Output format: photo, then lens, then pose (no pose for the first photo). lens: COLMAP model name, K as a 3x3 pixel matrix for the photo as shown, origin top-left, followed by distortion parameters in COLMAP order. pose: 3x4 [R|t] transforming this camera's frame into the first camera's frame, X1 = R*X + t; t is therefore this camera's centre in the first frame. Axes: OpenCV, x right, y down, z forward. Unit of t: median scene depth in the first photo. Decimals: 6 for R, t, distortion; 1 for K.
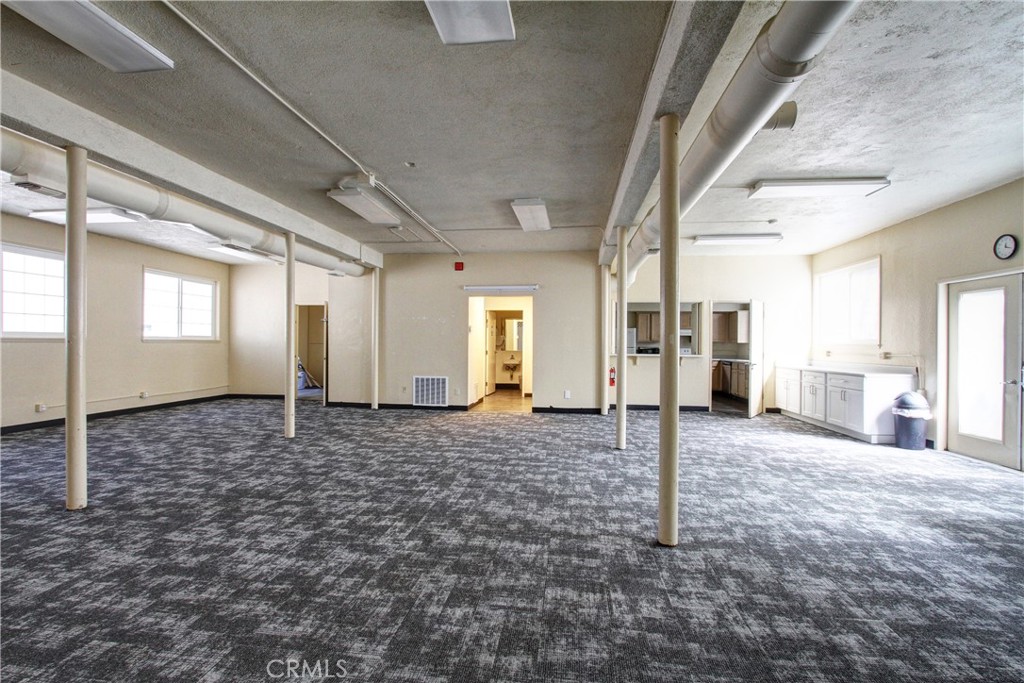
lens RADIAL K [[472.1, 0, 510.5], [0, 472.1, 344.8], [0, 0, 1]] dist [-0.017190, -0.000267]
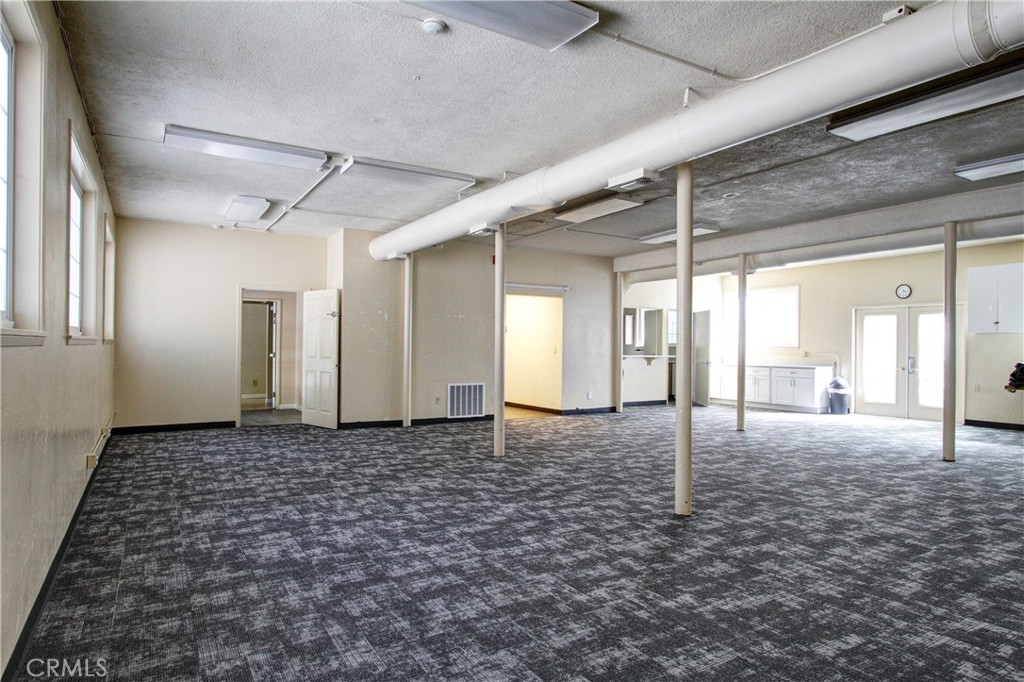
lens RADIAL K [[597.0, 0, 511.8], [0, 597.0, 341.3], [0, 0, 1]] dist [-0.004390, -0.000486]
pose [[0.778750, 0.004774, 0.627316, -0.849626], [-0.001519, 0.999982, -0.005724, -0.004345], [-0.627332, 0.003505, 0.778744, 0.099313]]
